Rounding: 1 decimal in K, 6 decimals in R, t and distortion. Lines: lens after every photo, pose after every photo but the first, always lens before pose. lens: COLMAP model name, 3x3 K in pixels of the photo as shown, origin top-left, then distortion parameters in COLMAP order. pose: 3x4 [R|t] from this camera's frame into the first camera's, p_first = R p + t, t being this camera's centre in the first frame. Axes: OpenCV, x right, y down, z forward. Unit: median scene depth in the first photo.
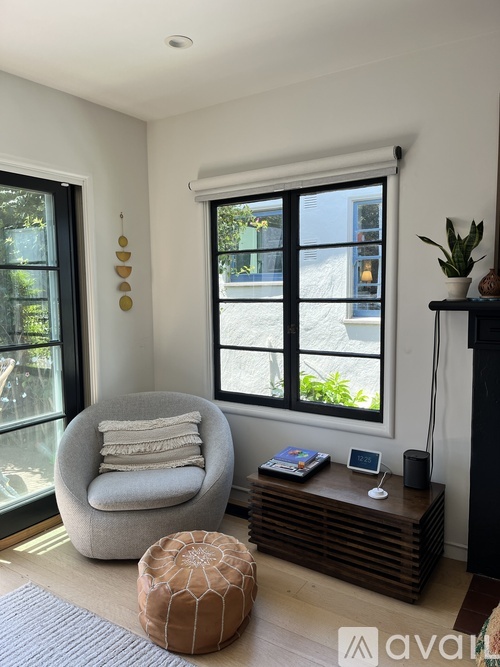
lens RADIAL K [[506.8, 0, 248.0], [0, 506.8, 333.1], [0, 0, 1]] dist [0.033170, -0.007025]
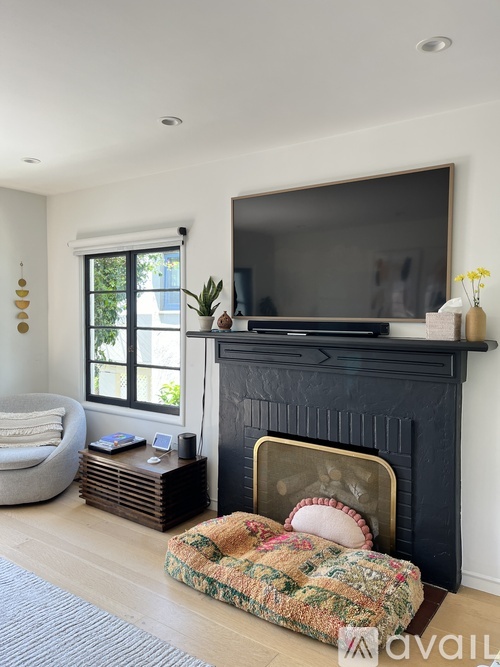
lens RADIAL K [[506.8, 0, 251.8], [0, 506.8, 333.4], [0, 0, 1]] dist [0.033170, -0.007025]
pose [[0.999361, 0.021709, -0.028384, 0.467069], [-0.023124, 0.998456, -0.050507, 0.012678], [0.027243, 0.051131, 0.998320, -0.392396]]
